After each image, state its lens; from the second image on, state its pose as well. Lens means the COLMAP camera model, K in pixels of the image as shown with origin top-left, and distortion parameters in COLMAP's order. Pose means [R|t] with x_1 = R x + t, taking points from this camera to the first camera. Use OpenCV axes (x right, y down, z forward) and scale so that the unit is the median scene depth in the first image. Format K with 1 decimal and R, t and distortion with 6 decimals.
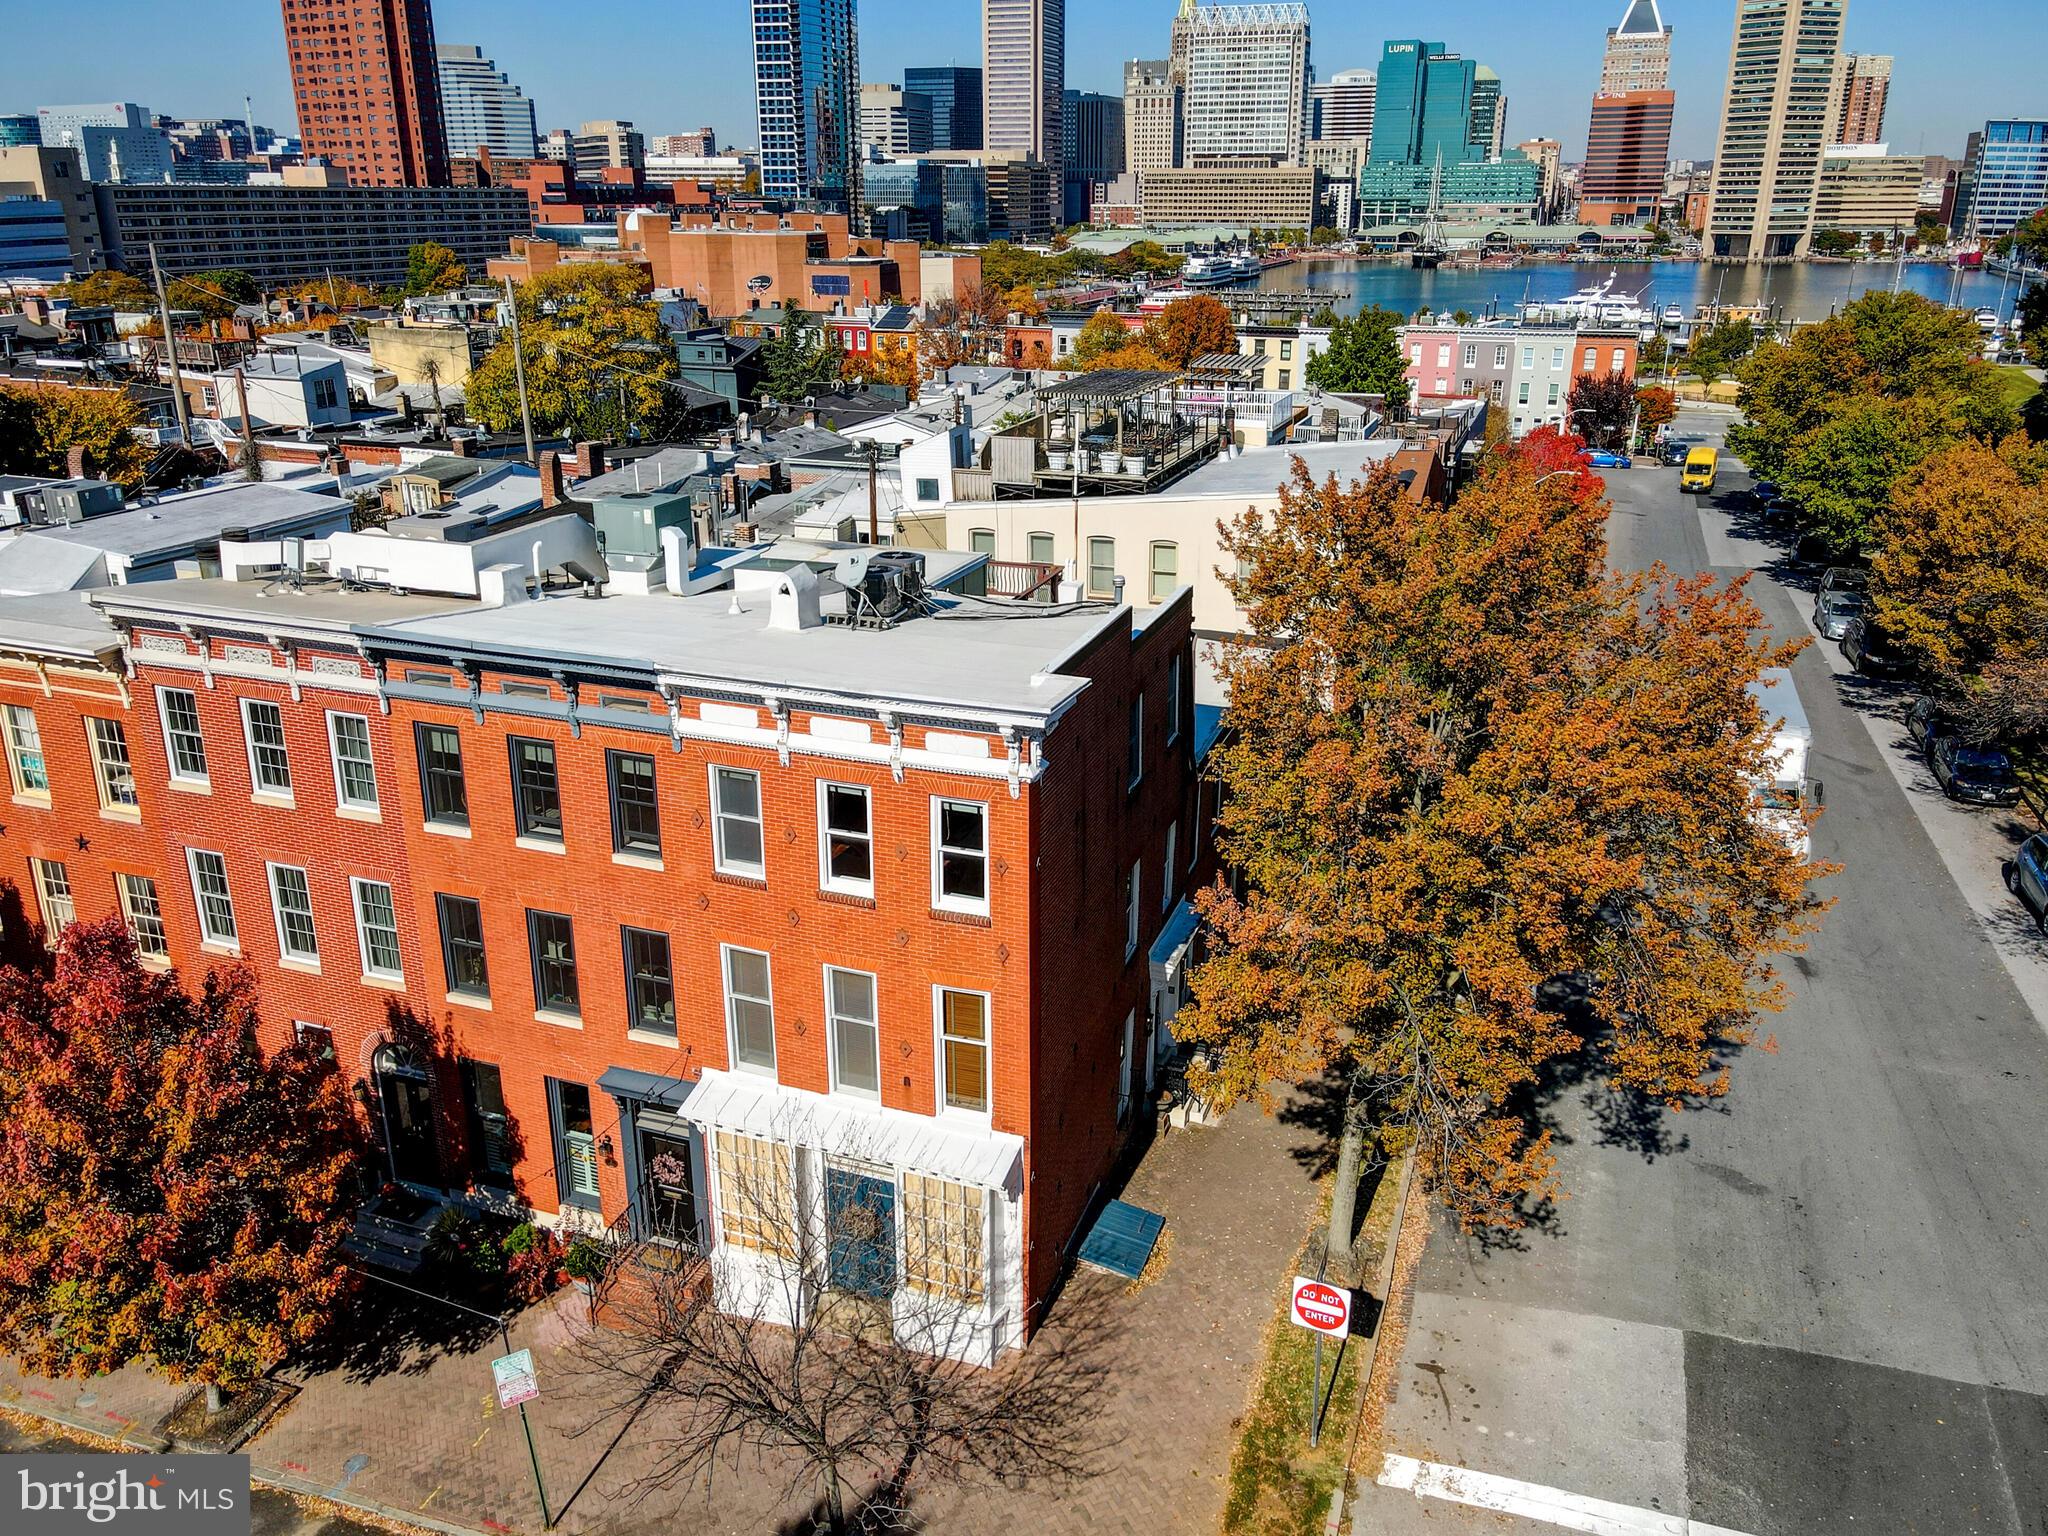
lens RADIAL K [[1497.8, 0, 1050.9], [0, 1497.8, 746.1], [0, 0, 1]] dist [0.022763, 0.005591]
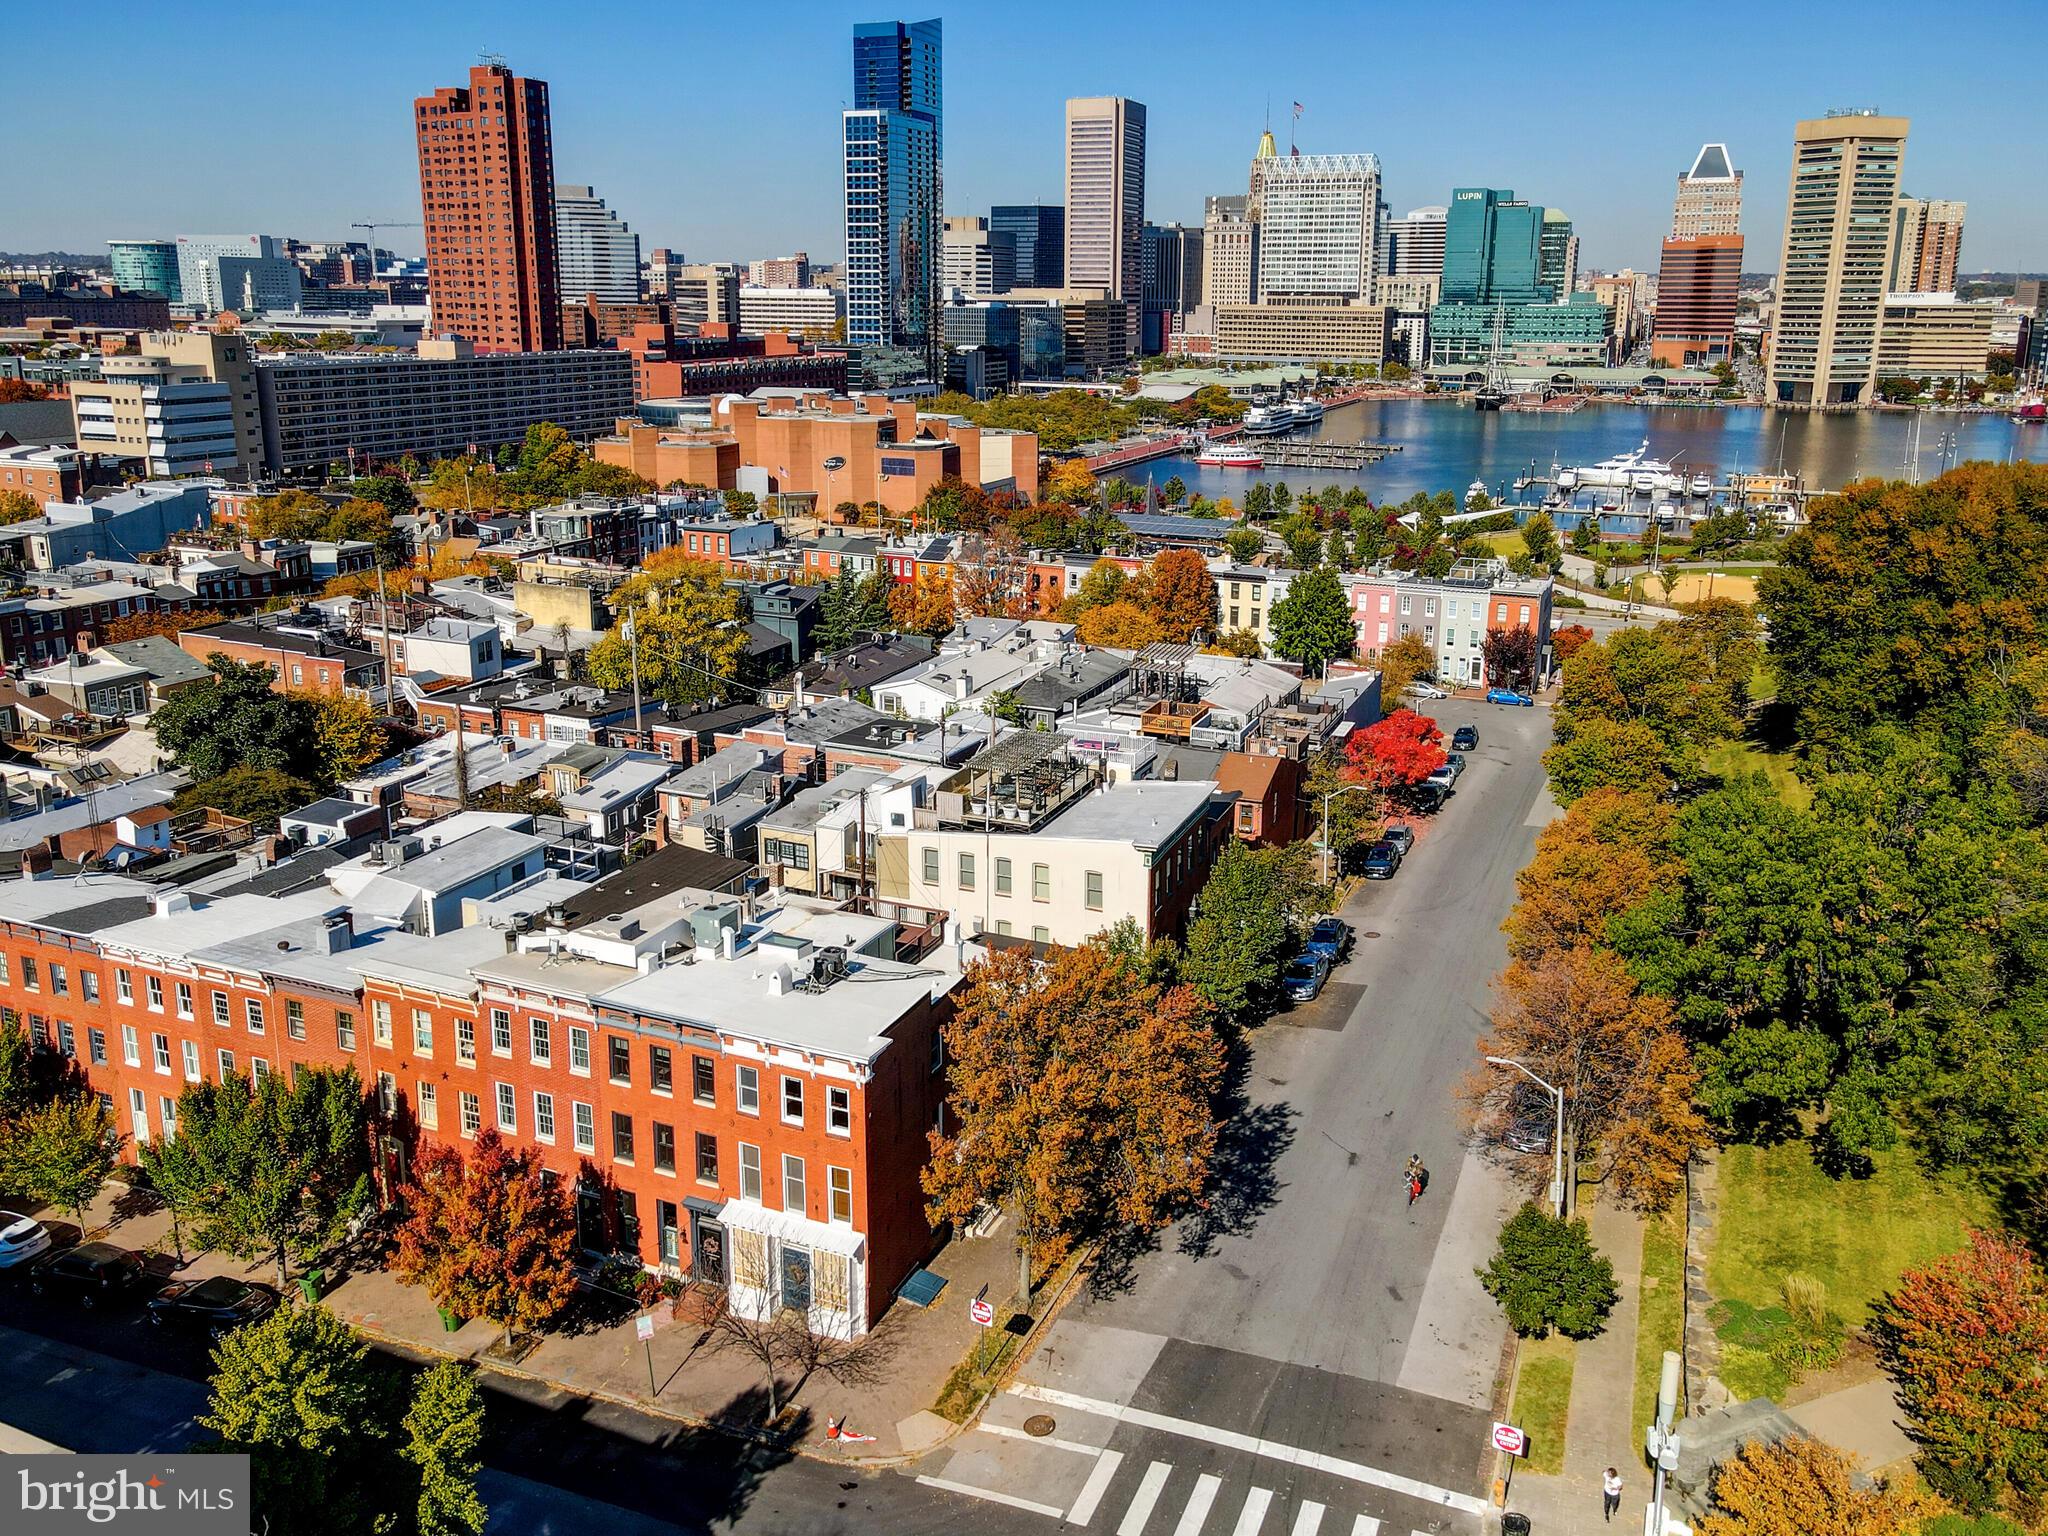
lens RADIAL K [[1544.4, 0, 1046.5], [0, 1544.4, 700.5], [0, 0, 1]] dist [-0.006341, 0.072129]
pose [[0.998310, 0.018819, -0.054984, 0.062030], [-0.024268, 0.994674, -0.100172, -0.053274], [0.052806, 0.101337, 0.993450, -0.234311]]
